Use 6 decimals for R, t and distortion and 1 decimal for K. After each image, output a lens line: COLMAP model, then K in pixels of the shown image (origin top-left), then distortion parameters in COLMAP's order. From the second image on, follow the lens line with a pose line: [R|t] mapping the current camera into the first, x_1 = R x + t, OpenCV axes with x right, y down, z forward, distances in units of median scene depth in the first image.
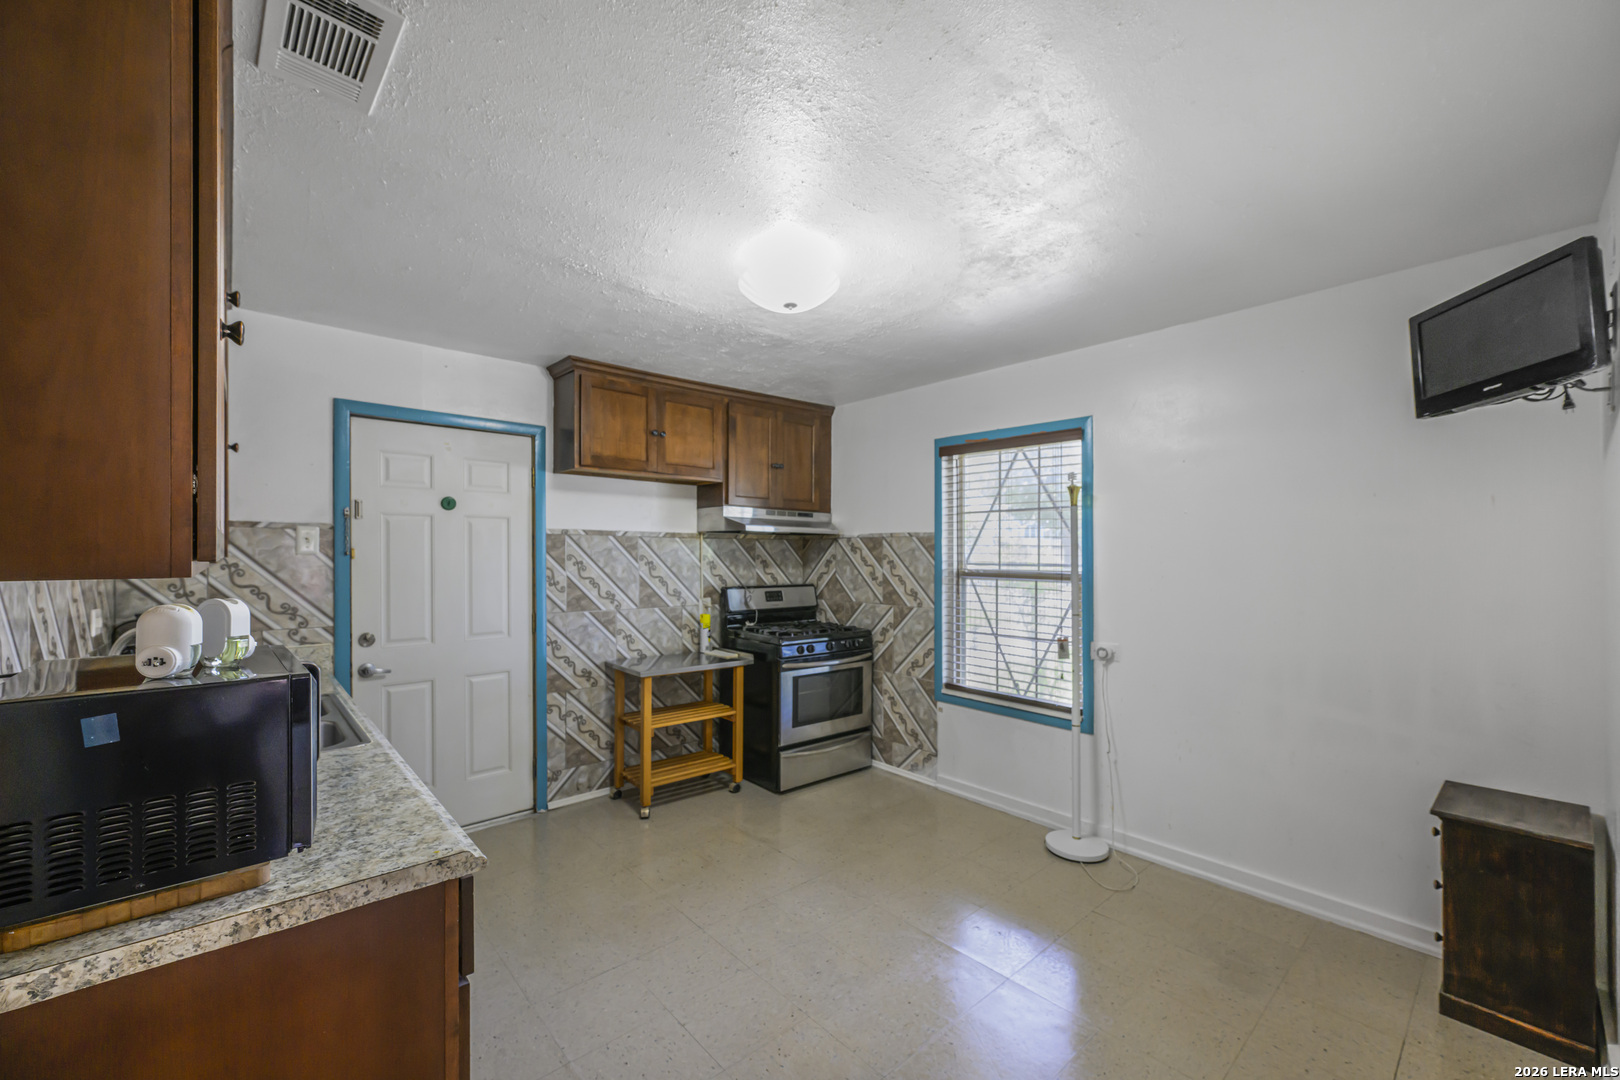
lens RADIAL K [[645.7, 0, 818.8], [0, 645.7, 555.1], [0, 0, 1]] dist [0.010195, -0.002023]
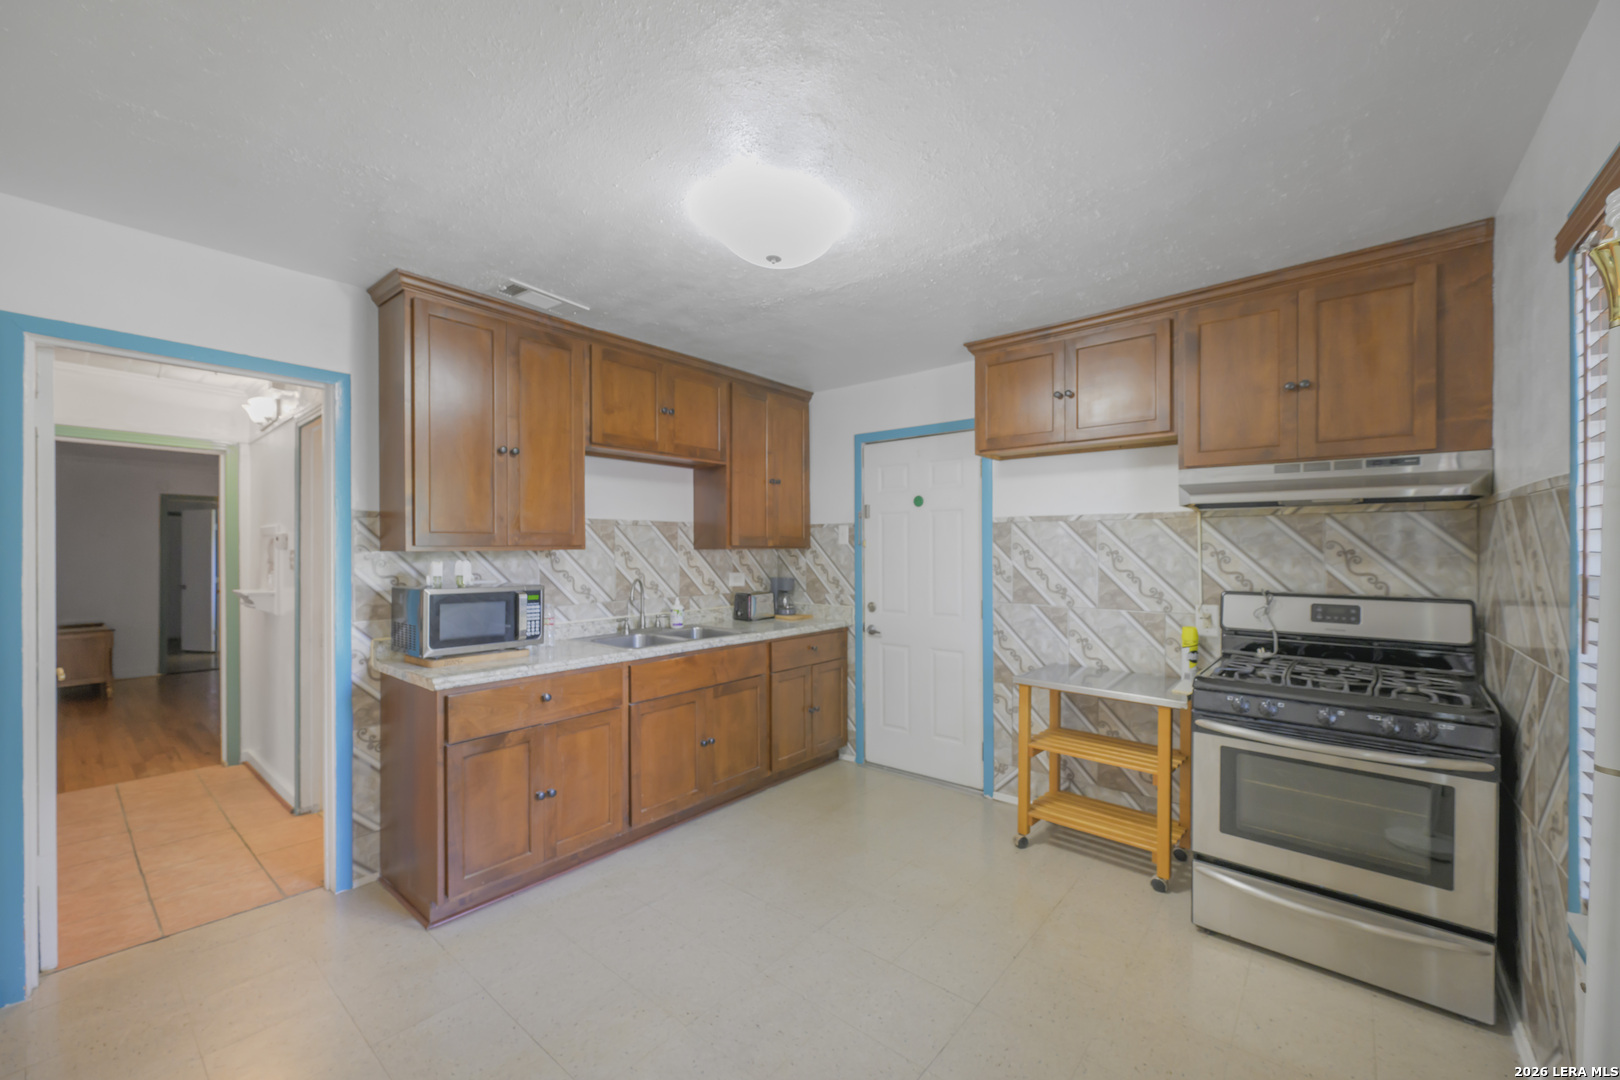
lens RADIAL K [[645.7, 0, 813.2], [0, 645.7, 548.6], [0, 0, 1]] dist [0.010195, -0.002023]
pose [[0.135785, -0.000718, -0.990738, 0.512266], [0.003396, 0.999994, -0.000259, 0.006325], [0.990733, -0.003329, 0.135786, 0.565191]]
